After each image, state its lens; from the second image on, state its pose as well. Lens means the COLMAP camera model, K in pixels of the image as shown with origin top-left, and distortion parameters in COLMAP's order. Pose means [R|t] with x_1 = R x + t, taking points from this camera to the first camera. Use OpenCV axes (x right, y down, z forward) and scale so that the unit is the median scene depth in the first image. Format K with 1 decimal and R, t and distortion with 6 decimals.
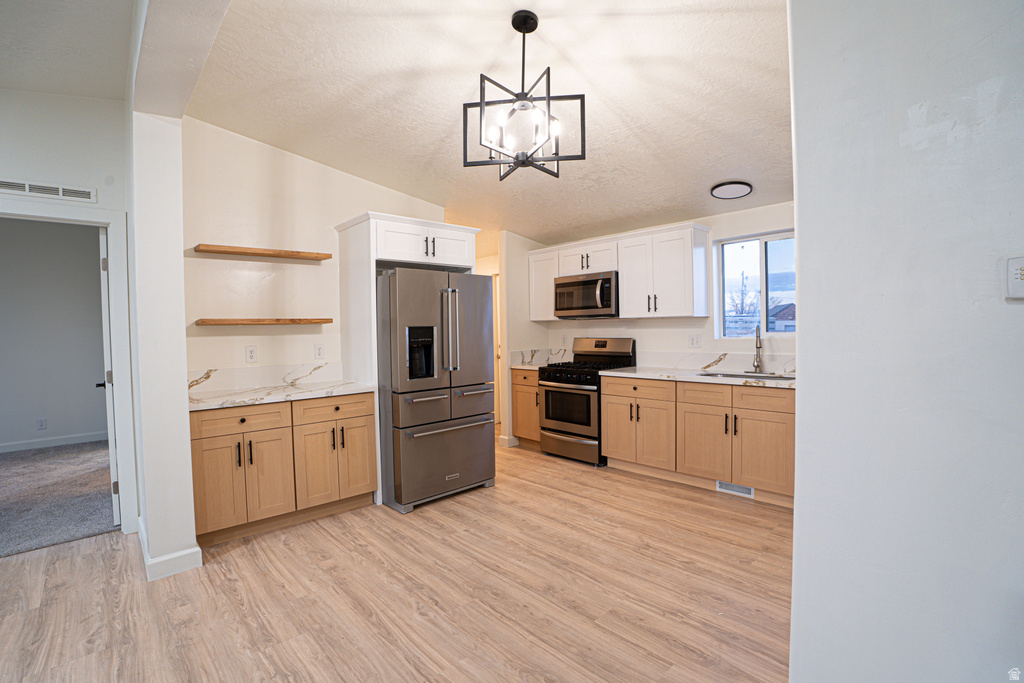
lens RADIAL K [[472.0, 0, 508.1], [0, 472.0, 341.8], [0, 0, 1]] dist [-0.076200, 0.021821]
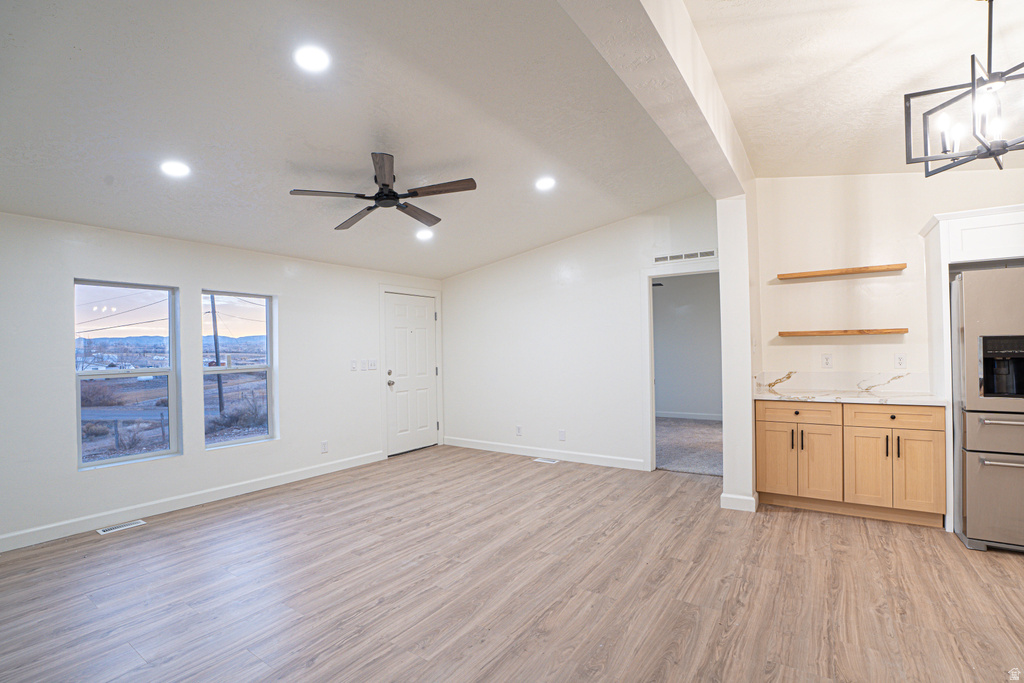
lens RADIAL K [[472.0, 0, 508.1], [0, 472.0, 341.8], [0, 0, 1]] dist [-0.076200, 0.021821]
pose [[0.230824, 0.001410, -0.972994, 0.376494], [-0.015372, 0.999879, -0.002198, -0.006242], [0.972874, 0.015464, 0.230818, -0.045626]]
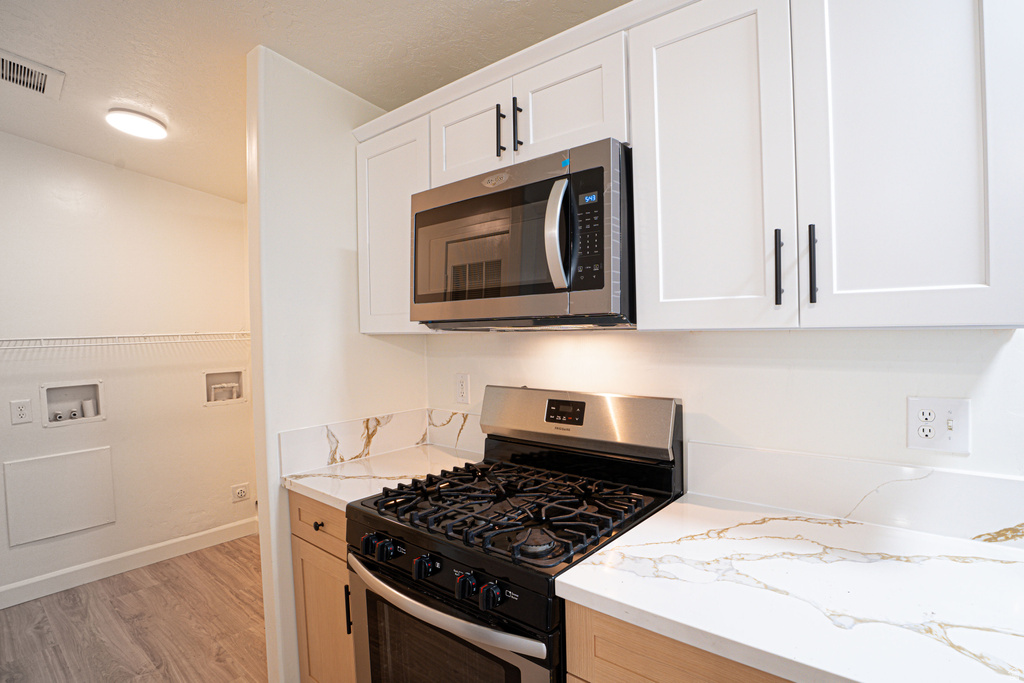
lens RADIAL K [[516.3, 0, 553.9], [0, 516.3, 341.4], [0, 0, 1]] dist [-0.064809, 0.016318]
pose [[0.986260, -0.005417, 0.165114, 0.192911], [0.006034, 0.999977, -0.003237, -0.057474], [-0.165093, 0.004188, 0.986269, 0.961274]]
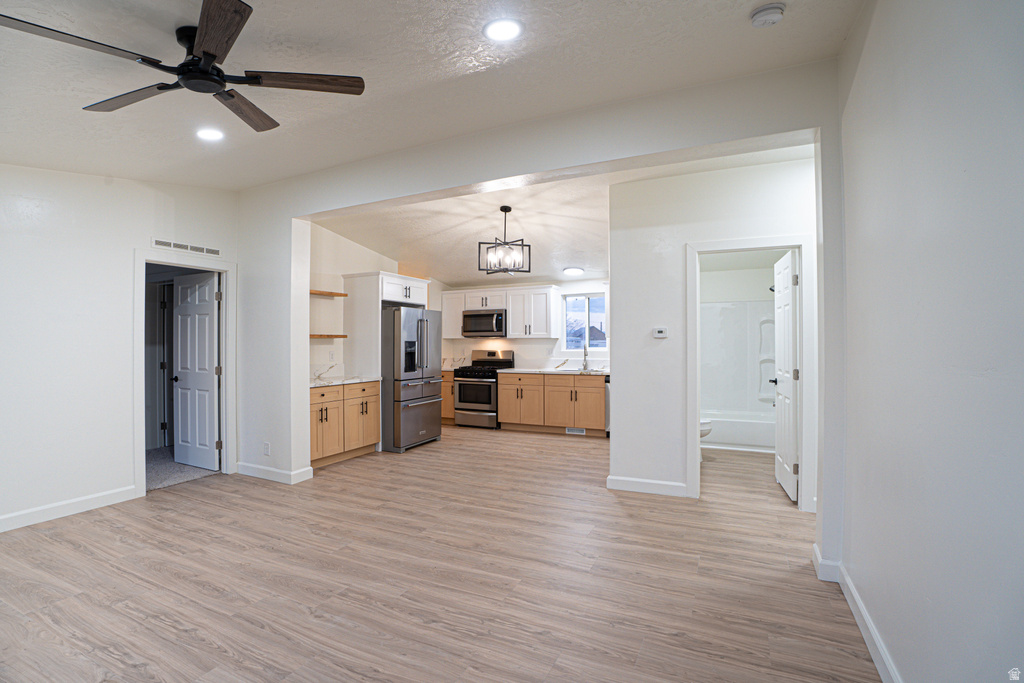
lens RADIAL K [[472.0, 0, 508.1], [0, 472.0, 341.8], [0, 0, 1]] dist [-0.076200, 0.021821]
pose [[0.928854, 0.017119, 0.370050, -0.481353], [-0.003651, 0.999306, -0.037064, 0.030709], [-0.370428, 0.033076, 0.928272, -0.692166]]
